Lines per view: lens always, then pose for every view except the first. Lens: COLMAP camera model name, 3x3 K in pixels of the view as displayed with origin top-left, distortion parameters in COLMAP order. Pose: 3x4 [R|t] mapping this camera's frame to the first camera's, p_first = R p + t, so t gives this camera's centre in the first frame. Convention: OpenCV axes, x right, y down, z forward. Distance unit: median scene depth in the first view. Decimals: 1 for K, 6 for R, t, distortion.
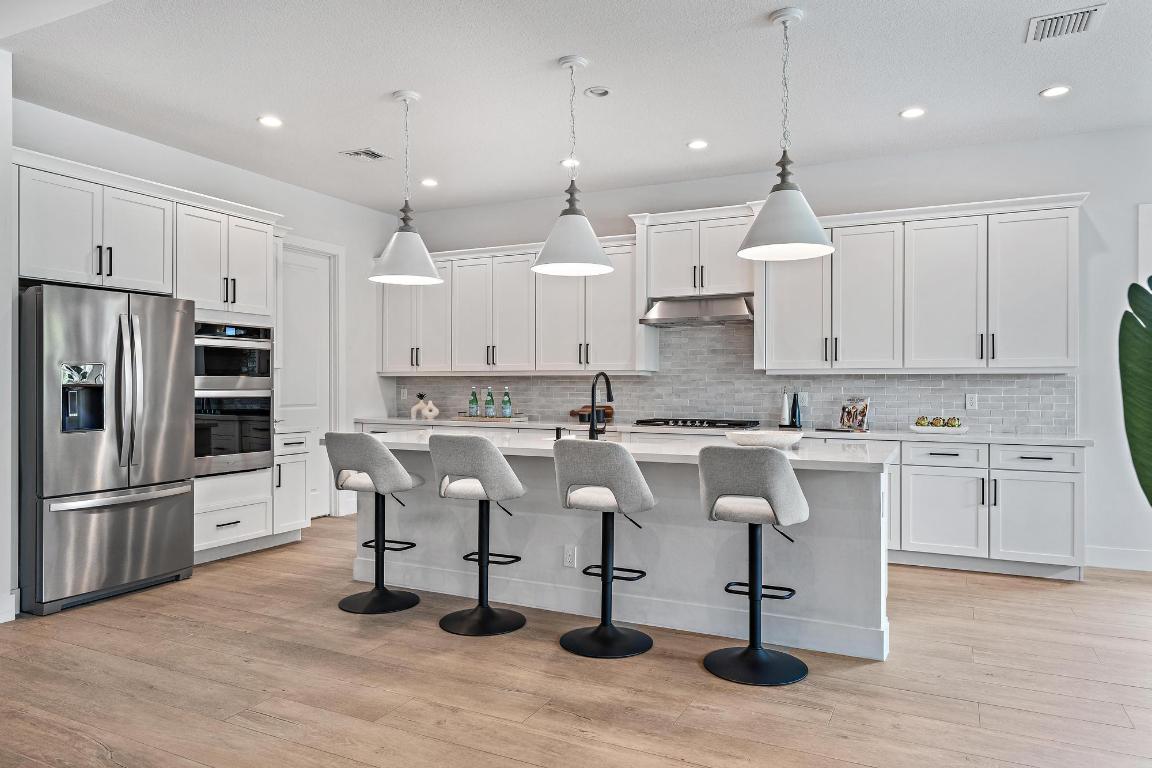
lens RADIAL K [[759.6, 0, 577.1], [0, 759.6, 383.9], [0, 0, 1]] dist [0.000415, 0.003404]
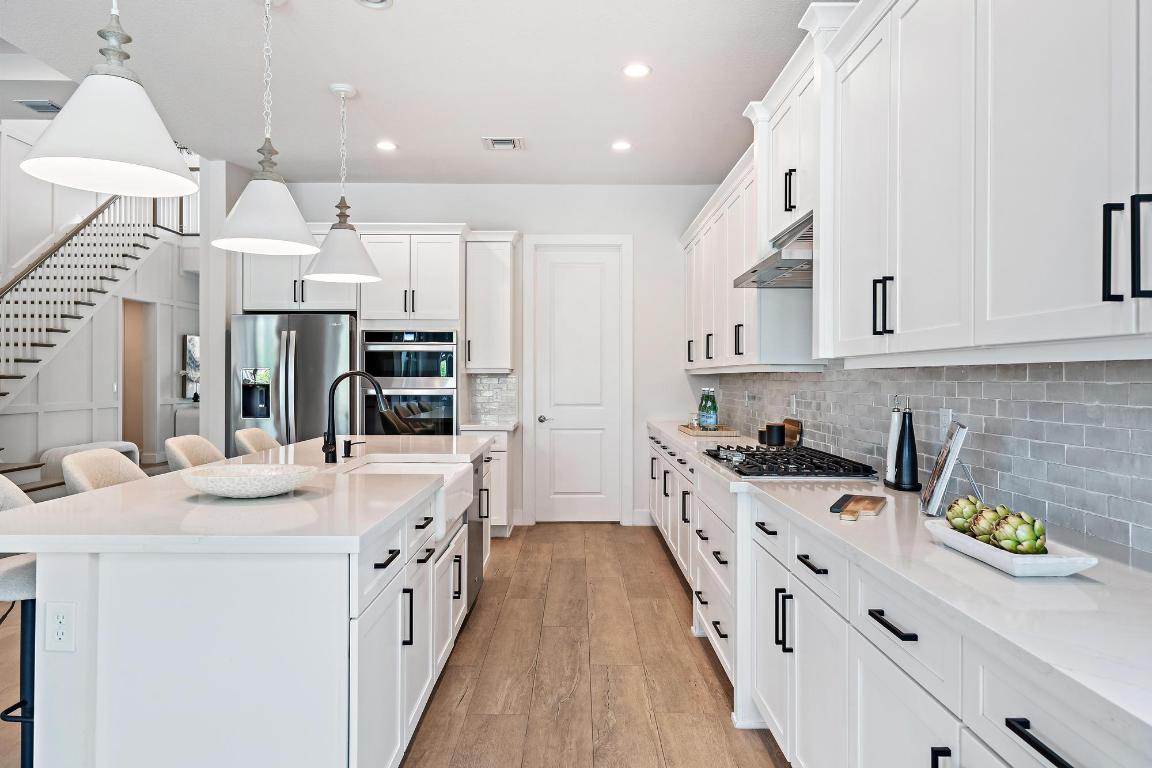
lens RADIAL K [[782.1, 0, 575.9], [0, 782.1, 382.3], [0, 0, 1]] dist [0.000870, -0.005123]
pose [[0.444140, 0.003556, -0.895950, 0.651419], [0.000692, 0.999990, 0.004312, -0.006718], [0.895957, -0.002535, 0.444134, 0.668055]]
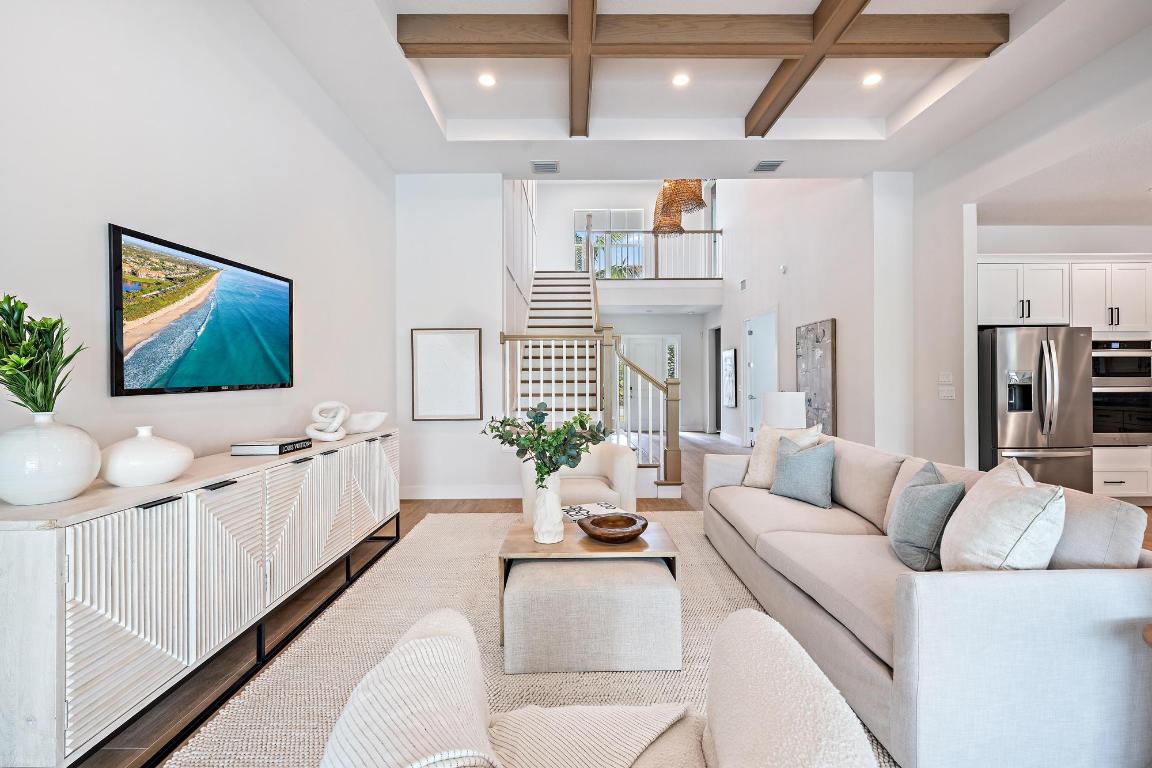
lens RADIAL K [[496.4, 0, 577.6], [0, 496.4, 377.6], [0, 0, 1]] dist [-0.001711, -0.000490]
pose [[0.437119, -0.009216, -0.899356, -0.063920], [0.007140, 0.999952, -0.006777, -0.009587], [0.899375, -0.003459, 0.437164, -0.280017]]
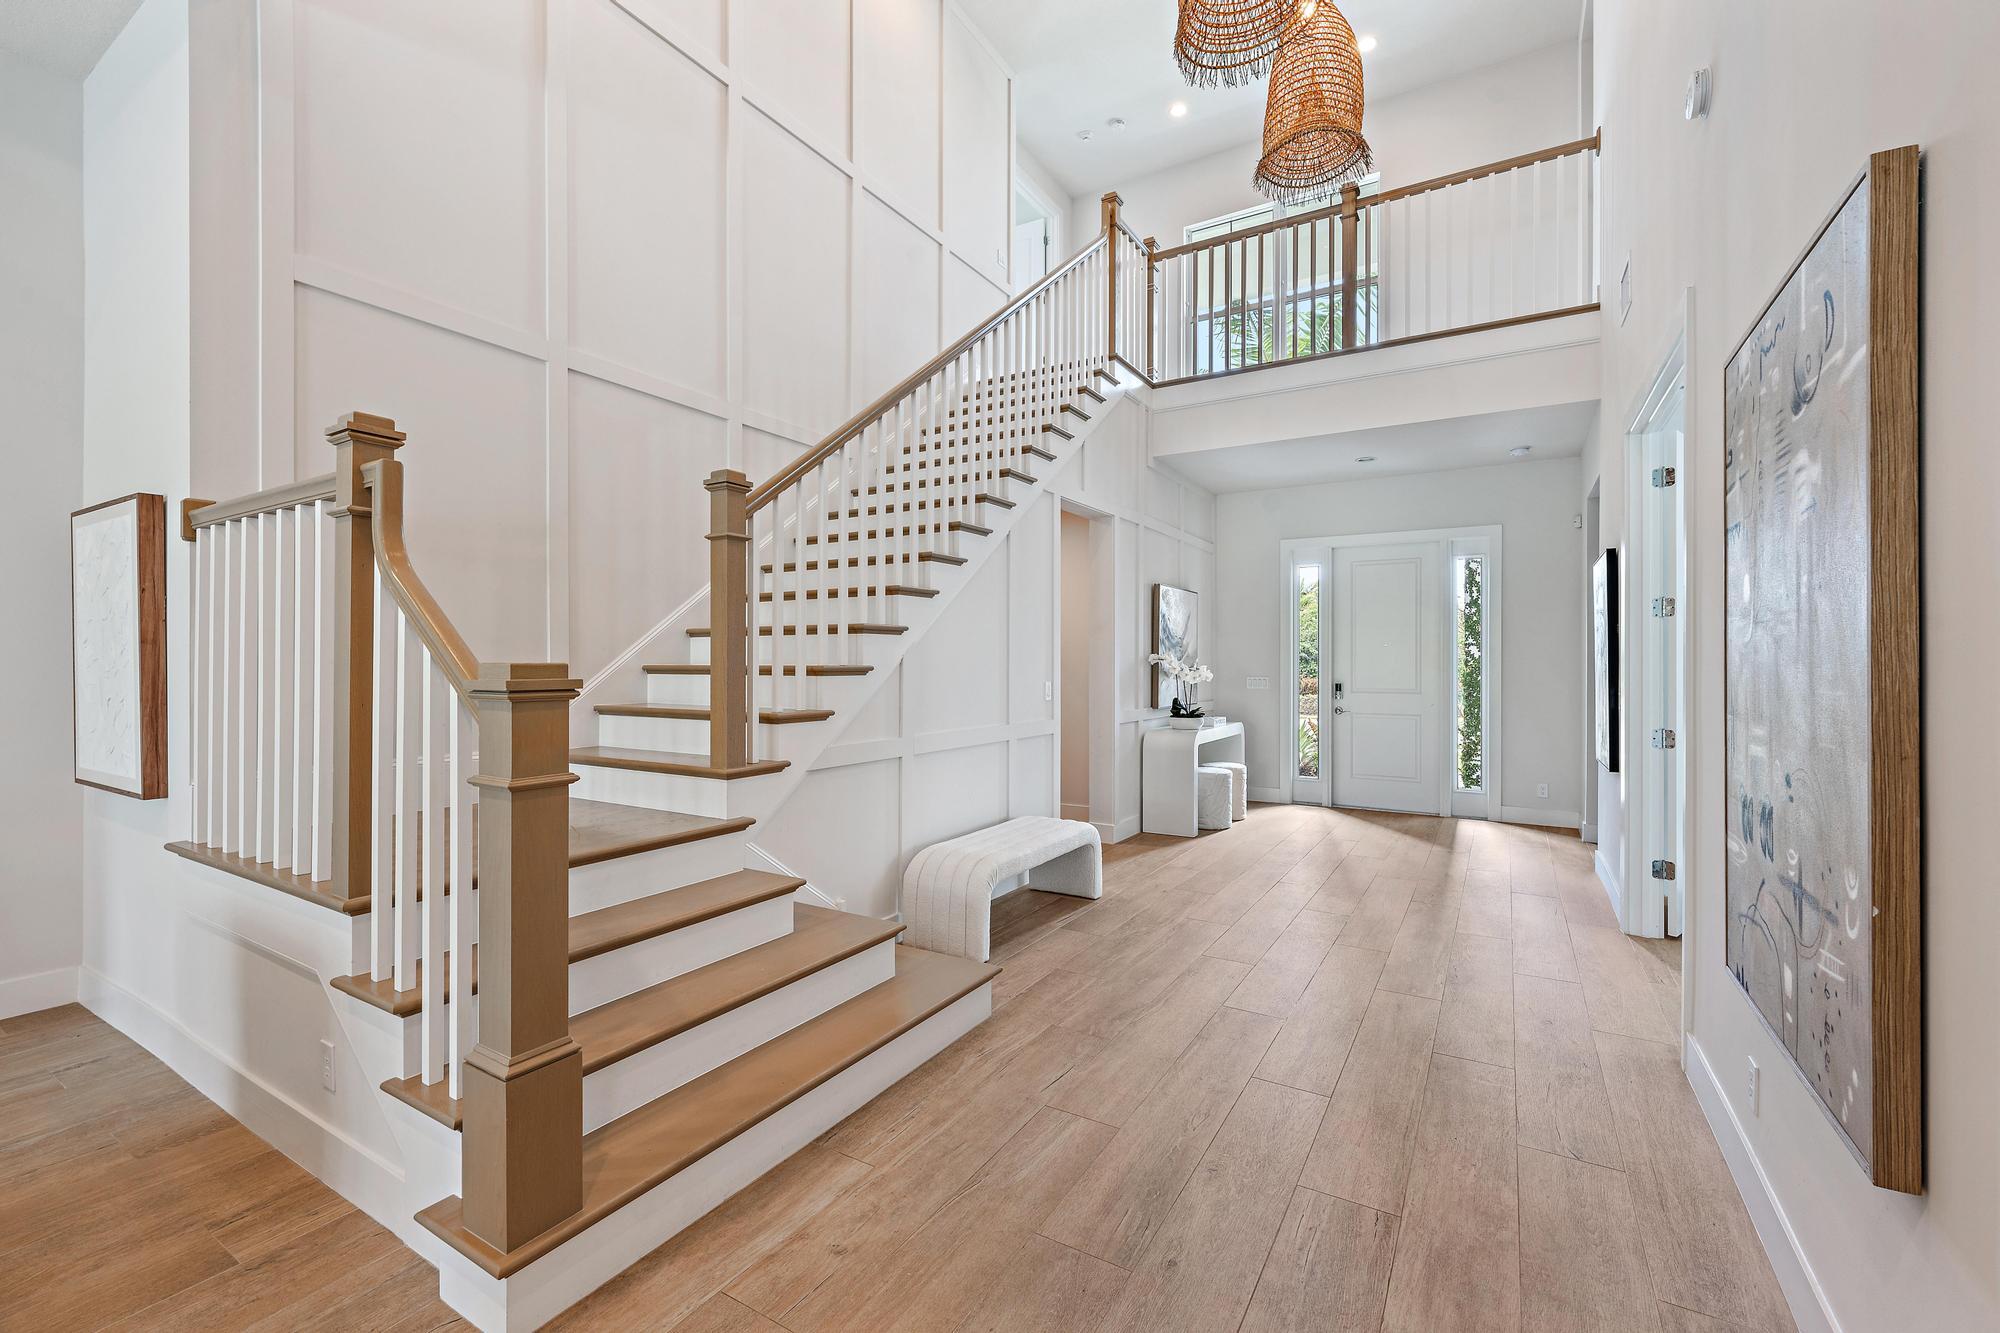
lens RADIAL K [[861.7, 0, 980.8], [0, 861.7, 664.6], [0, 0, 1]] dist [-0.001711, -0.000490]
pose [[-0.092589, -0.002840, -0.995700, -0.580546], [0.005954, 0.999976, -0.003406, -0.013697], [0.995687, -0.006244, -0.092569, 0.522256]]
